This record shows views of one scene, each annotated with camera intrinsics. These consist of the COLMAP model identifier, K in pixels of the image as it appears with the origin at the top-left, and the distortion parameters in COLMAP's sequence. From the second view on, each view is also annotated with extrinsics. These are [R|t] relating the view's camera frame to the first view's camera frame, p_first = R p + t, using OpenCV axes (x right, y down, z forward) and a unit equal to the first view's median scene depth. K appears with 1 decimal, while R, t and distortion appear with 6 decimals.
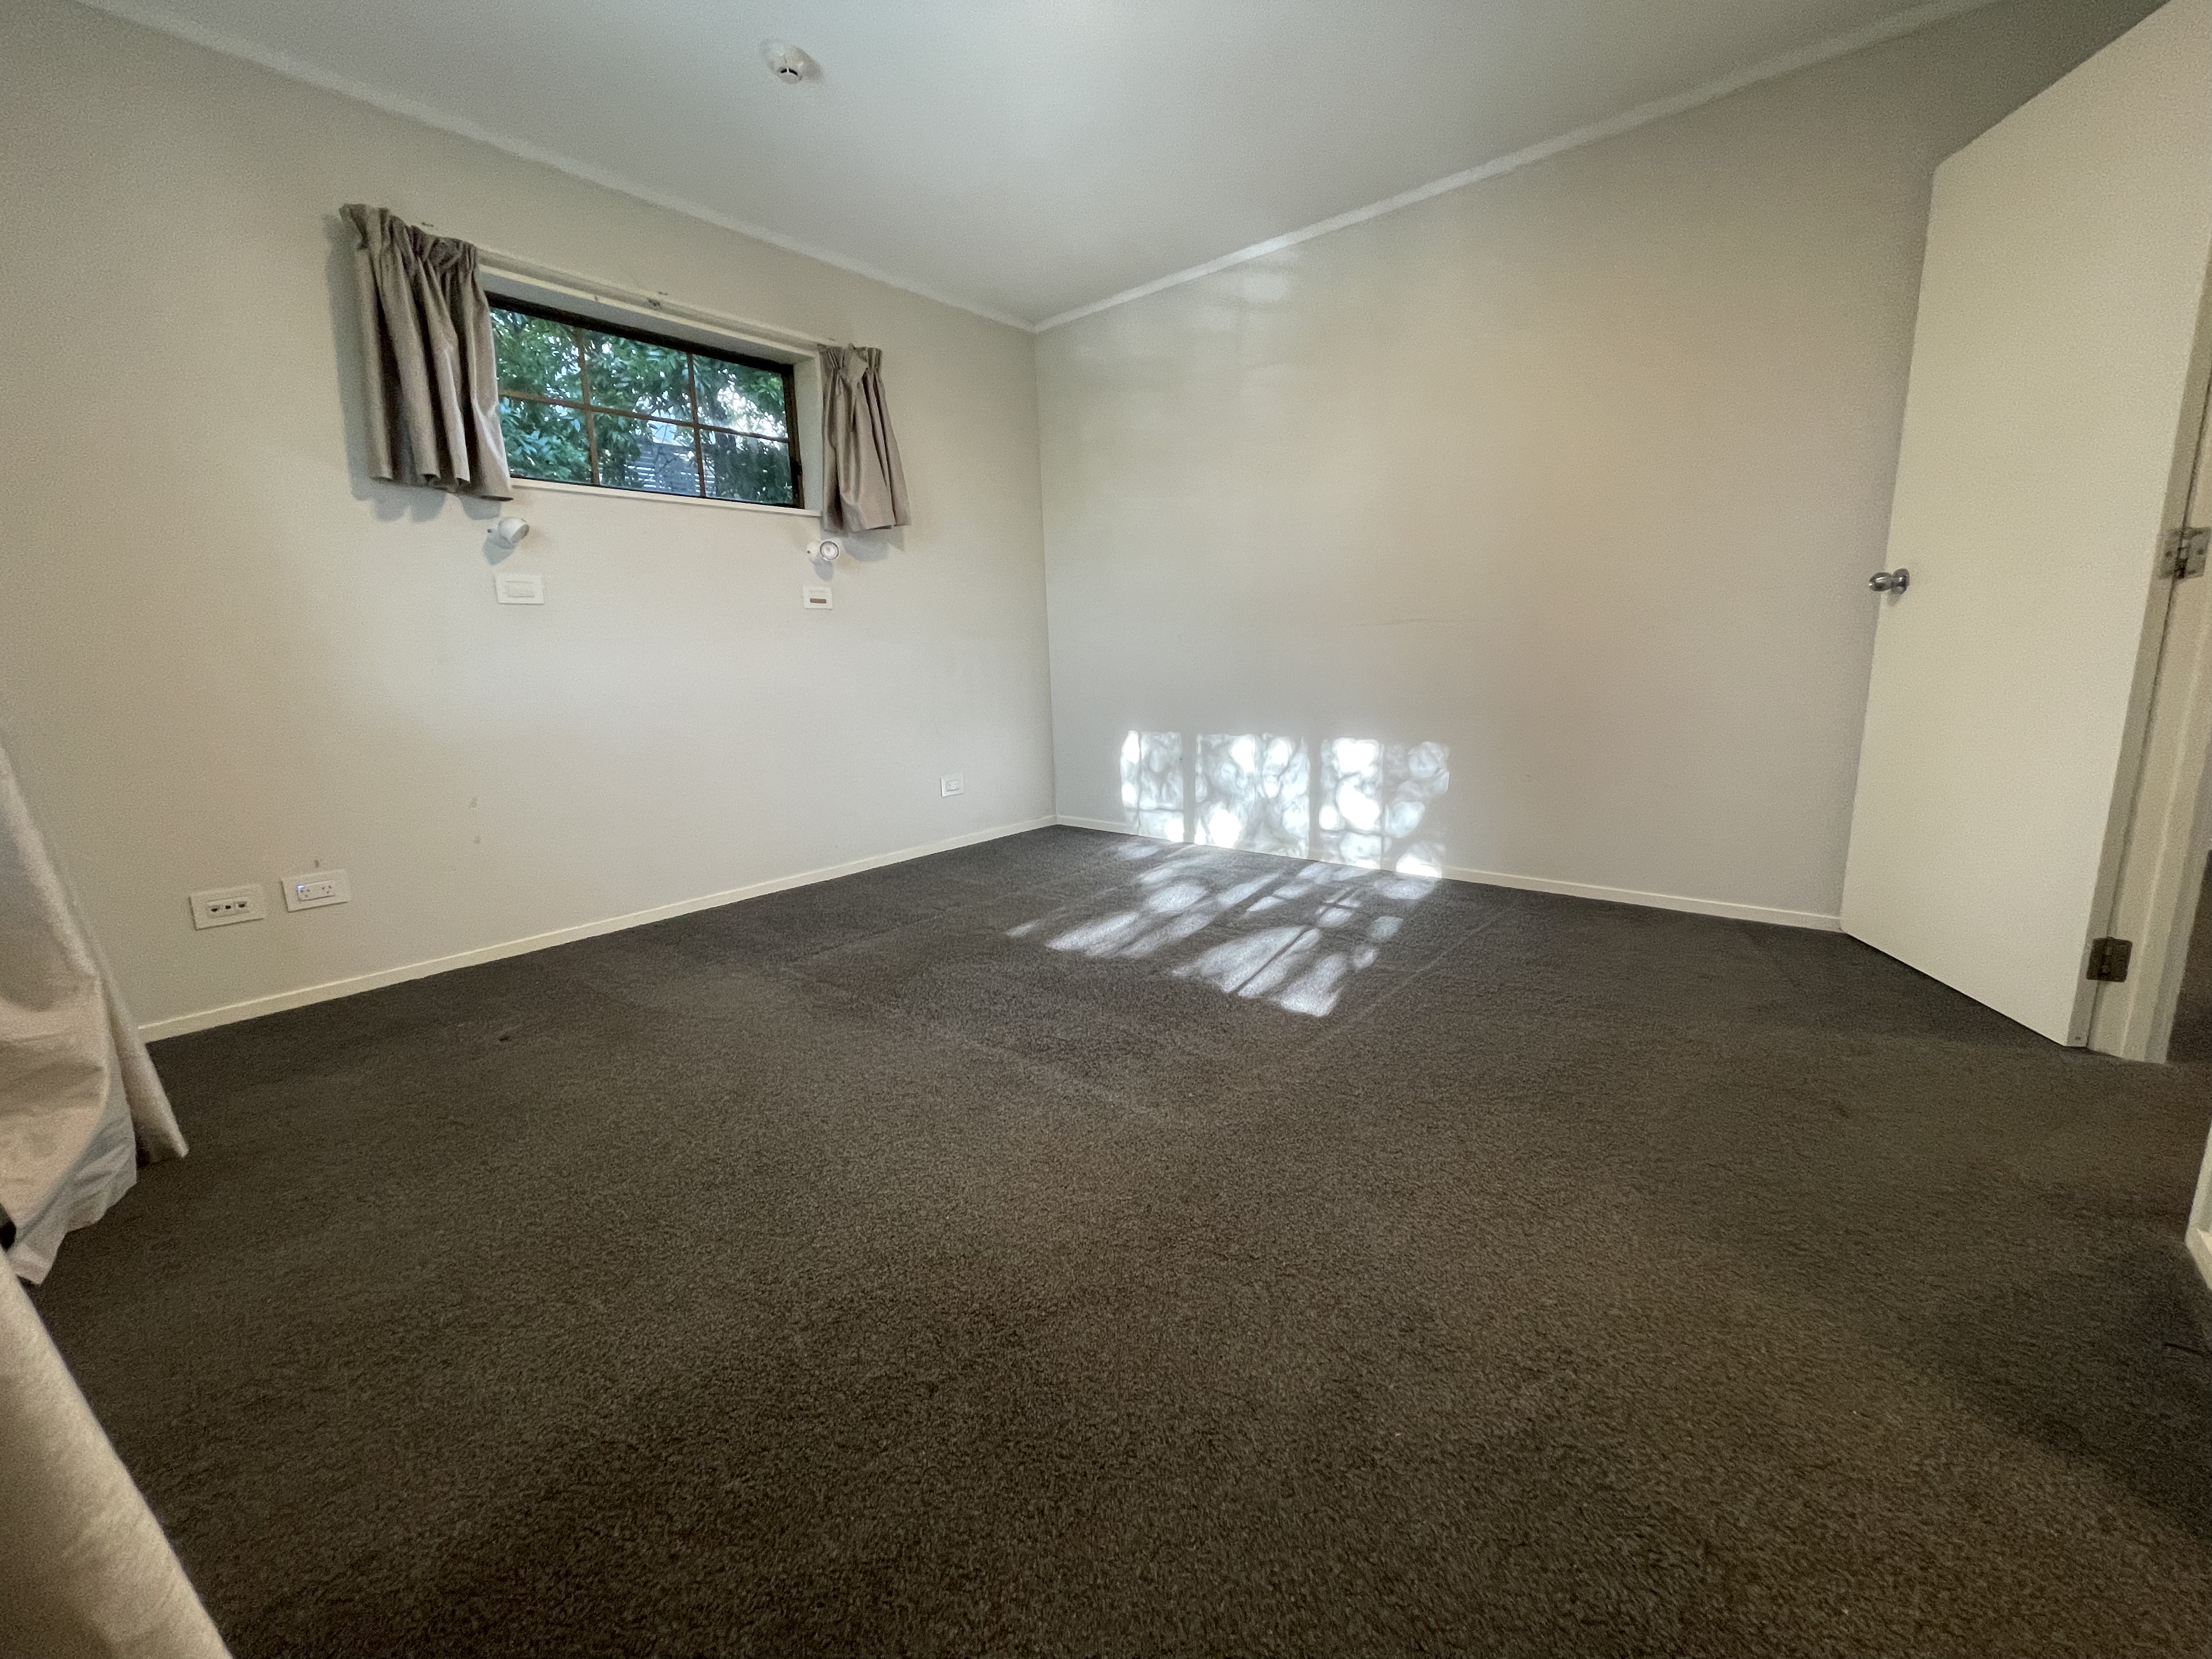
lens RADIAL K [[885.9, 0, 1102.7], [0, 885.9, 819.2], [0, 0, 1]] dist [-0.006204, -0.000410]
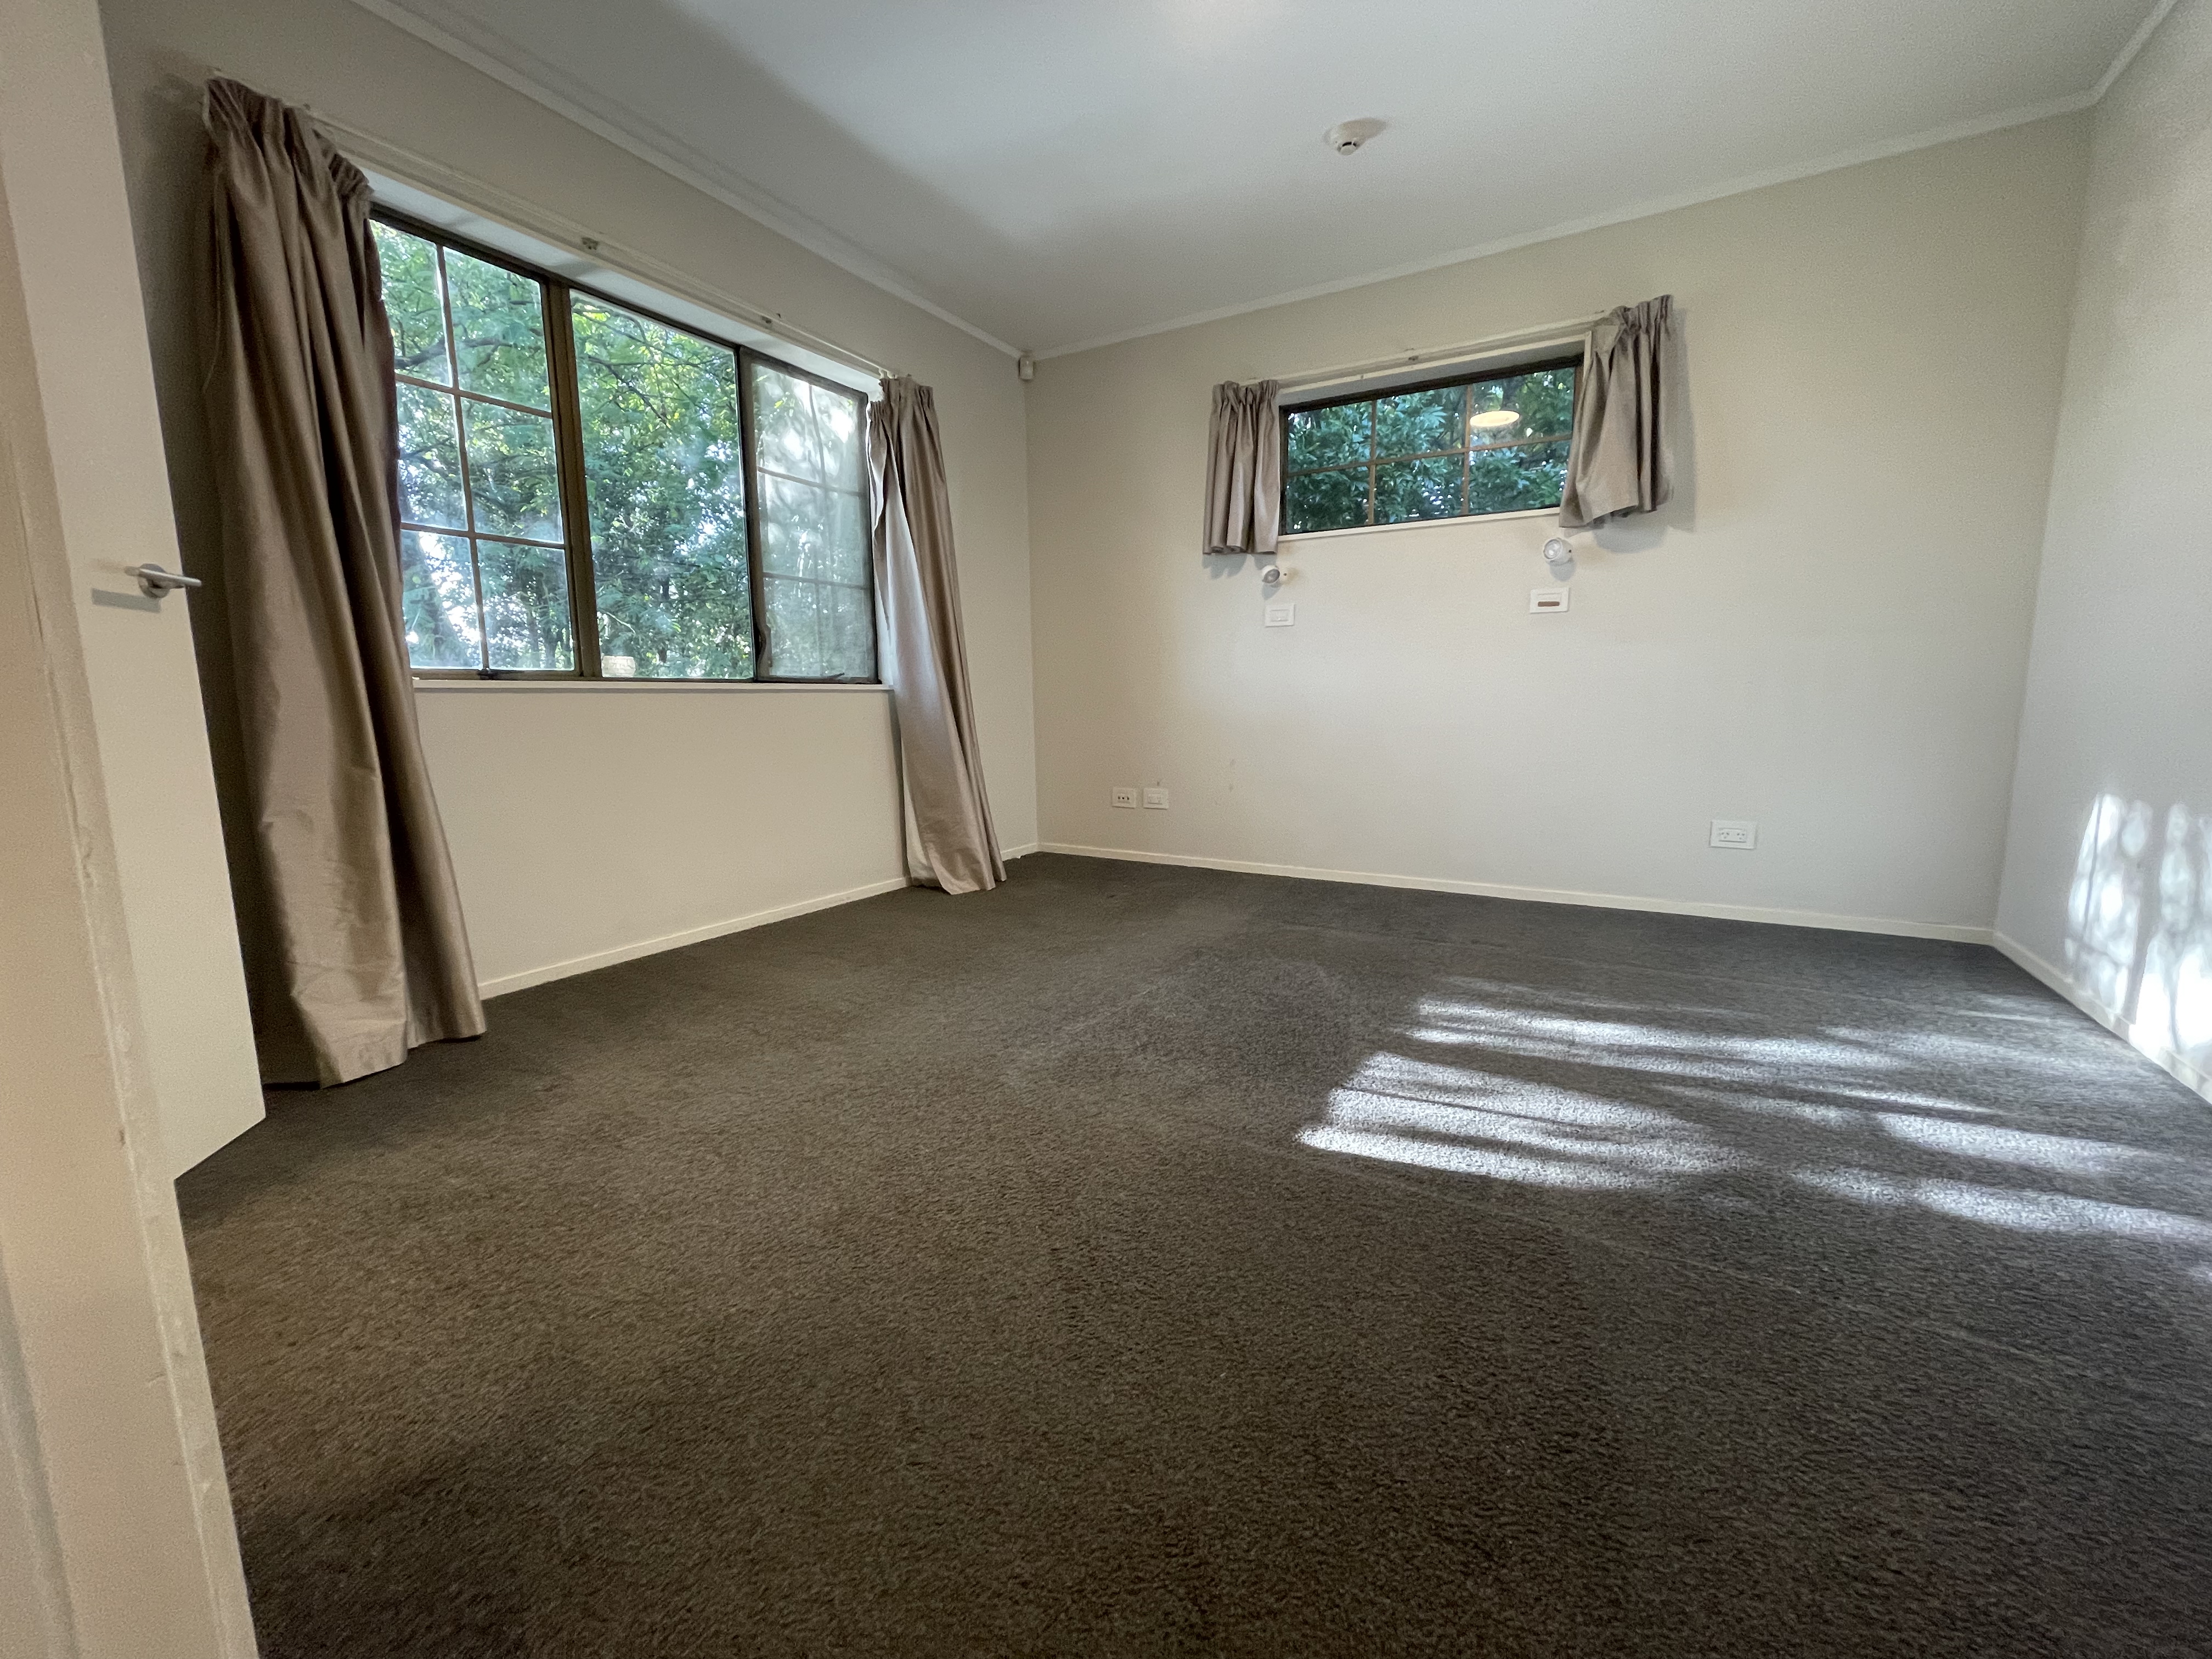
lens RADIAL K [[885.9, 0, 1102.7], [0, 885.9, 819.2], [0, 0, 1]] dist [-0.006204, -0.000410]
pose [[0.165089, 0.163414, -0.972647, 0.688971], [-0.177458, 0.975005, 0.133690, -0.083595], [0.970182, 0.150534, 0.189962, 0.504472]]
